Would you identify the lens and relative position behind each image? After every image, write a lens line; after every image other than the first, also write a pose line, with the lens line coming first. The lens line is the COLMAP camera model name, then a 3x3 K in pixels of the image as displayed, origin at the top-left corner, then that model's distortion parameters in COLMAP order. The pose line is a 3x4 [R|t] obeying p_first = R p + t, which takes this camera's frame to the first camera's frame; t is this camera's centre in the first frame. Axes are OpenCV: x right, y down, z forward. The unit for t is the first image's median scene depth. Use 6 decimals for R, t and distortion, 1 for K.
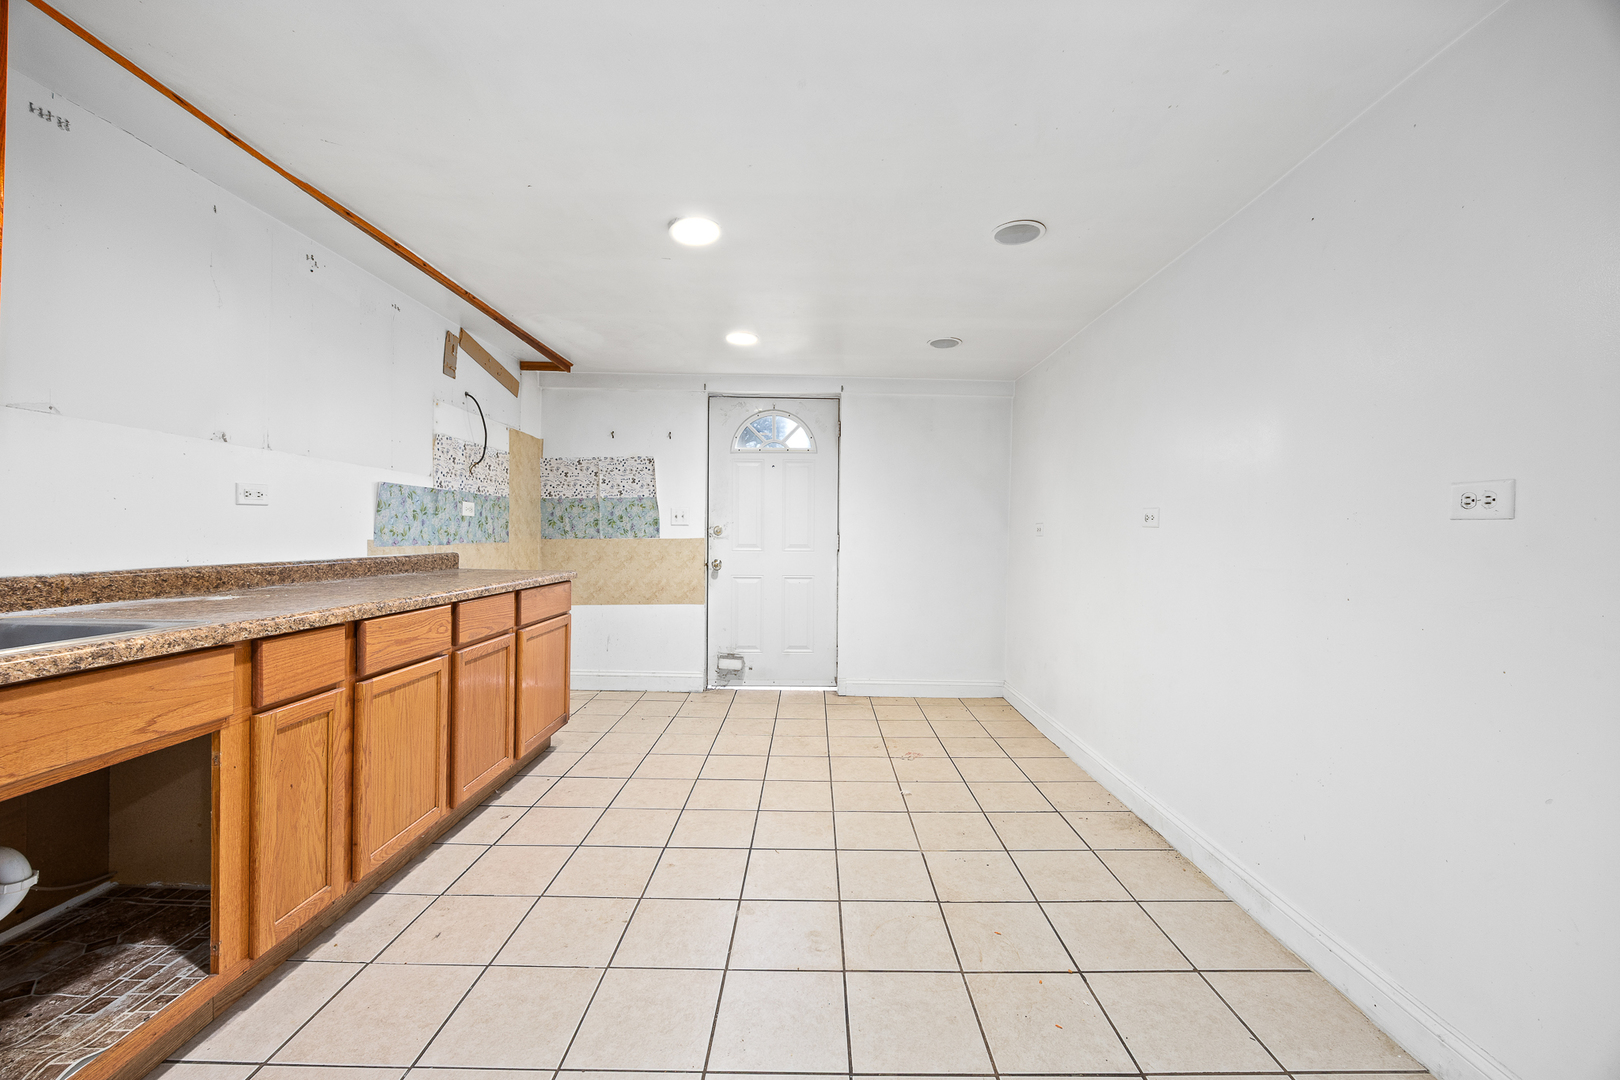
lens RADIAL K [[623.3, 0, 815.8], [0, 623.3, 534.9], [0, 0, 1]] dist [0.001141, -0.000160]
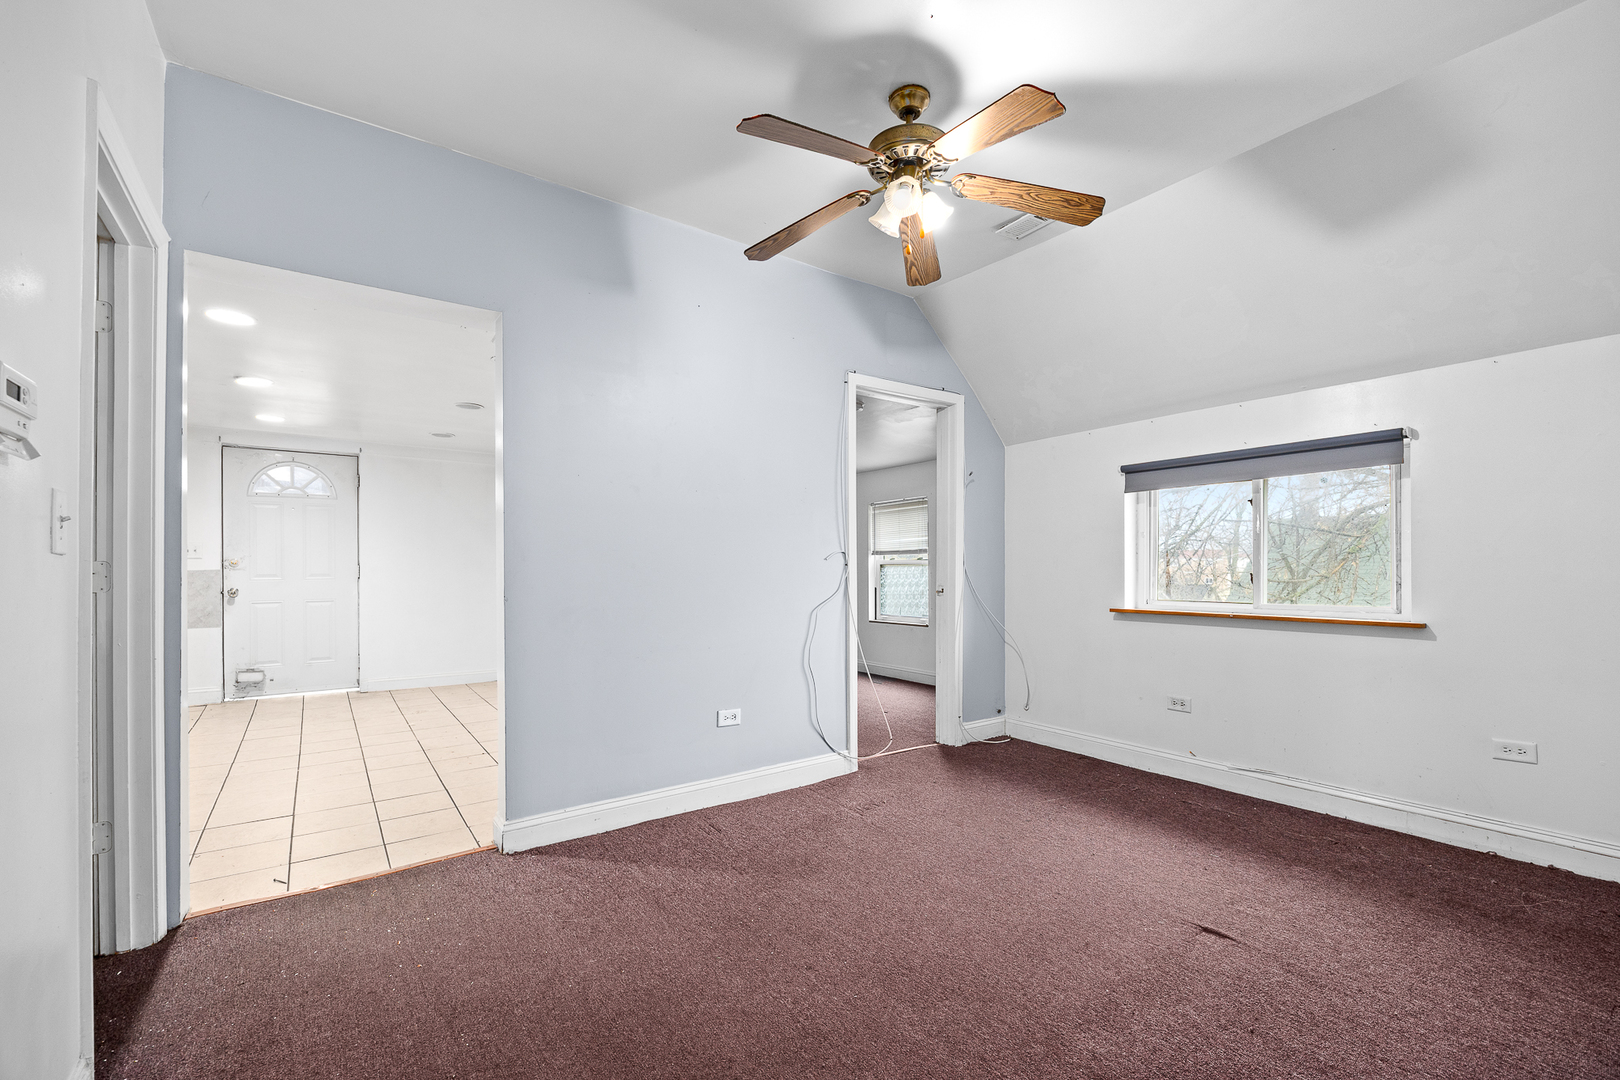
lens RADIAL K [[664.3, 0, 805.5], [0, 664.3, 560.5], [0, 0, 1]] dist [-0.008947, 0.000307]
pose [[0.807125, -0.013445, 0.590227, -0.024905], [0.018252, 0.999831, -0.002184, 0.010498], [-0.590098, 0.012536, 0.807234, -0.621442]]
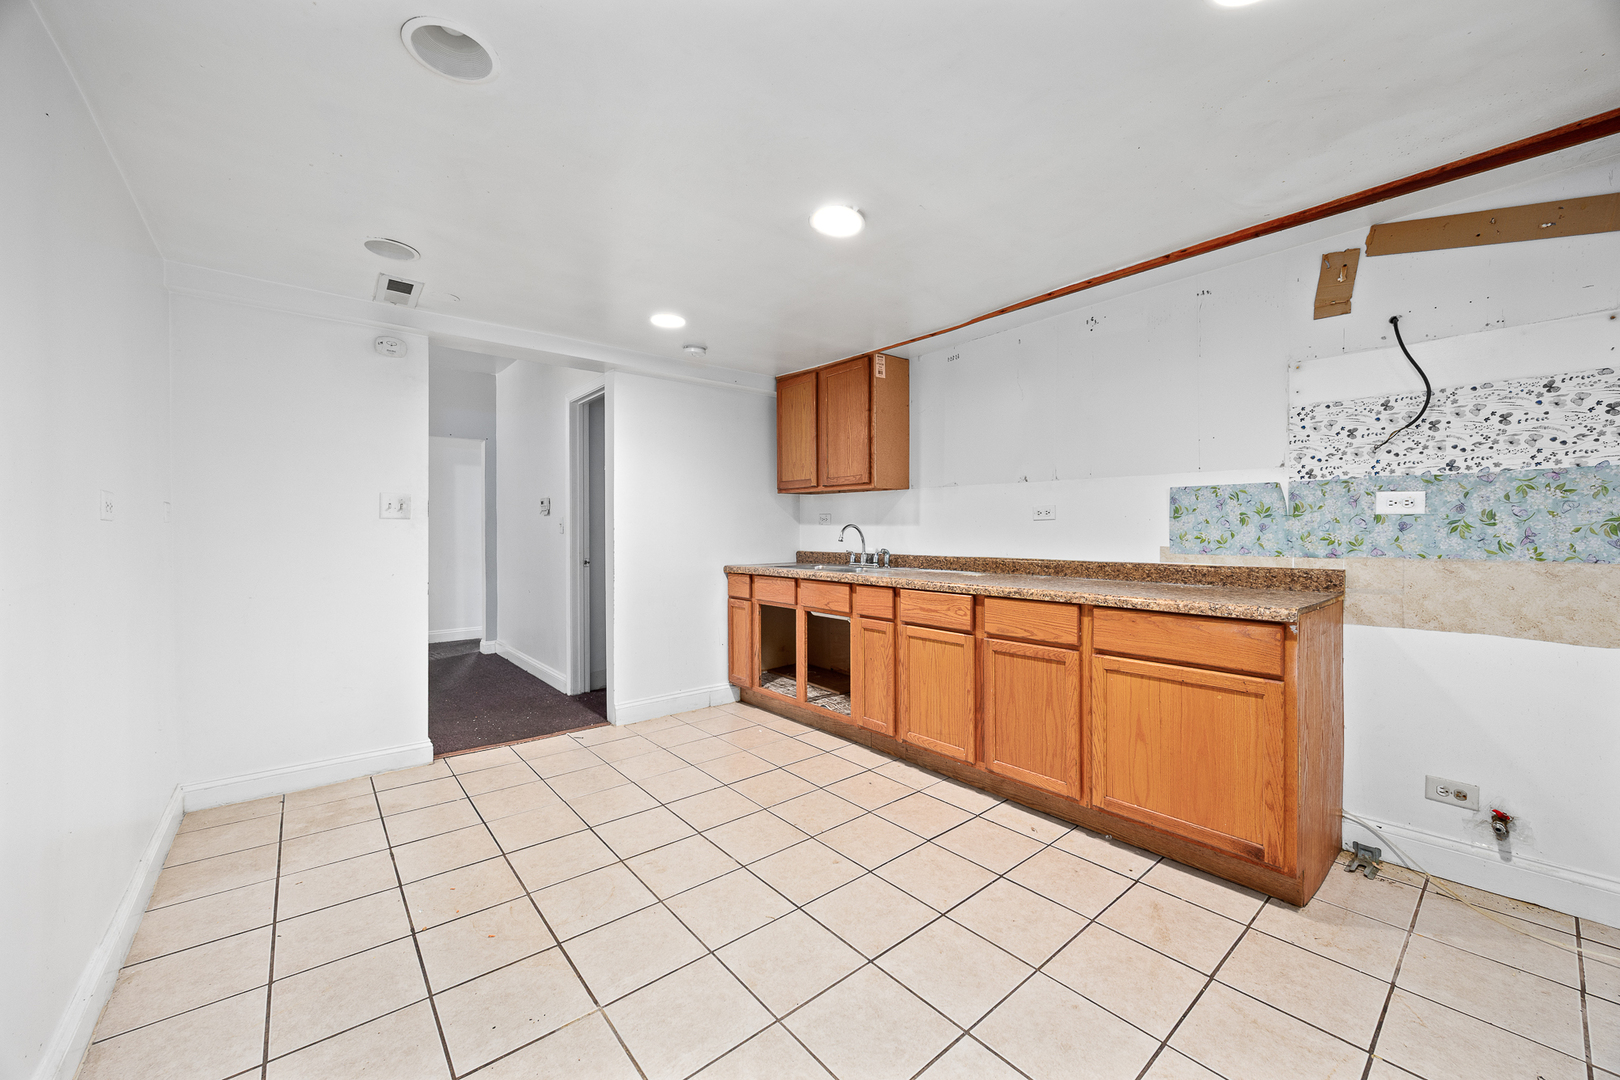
lens RADIAL K [[623.3, 0, 820.0], [0, 623.3, 537.1], [0, 0, 1]] dist [0.001141, -0.000160]
pose [[-0.767712, -0.005595, -0.640771, 0.322372], [-0.009168, 0.999955, 0.002254, -0.004103], [0.640729, 0.007605, -0.767729, 1.272357]]
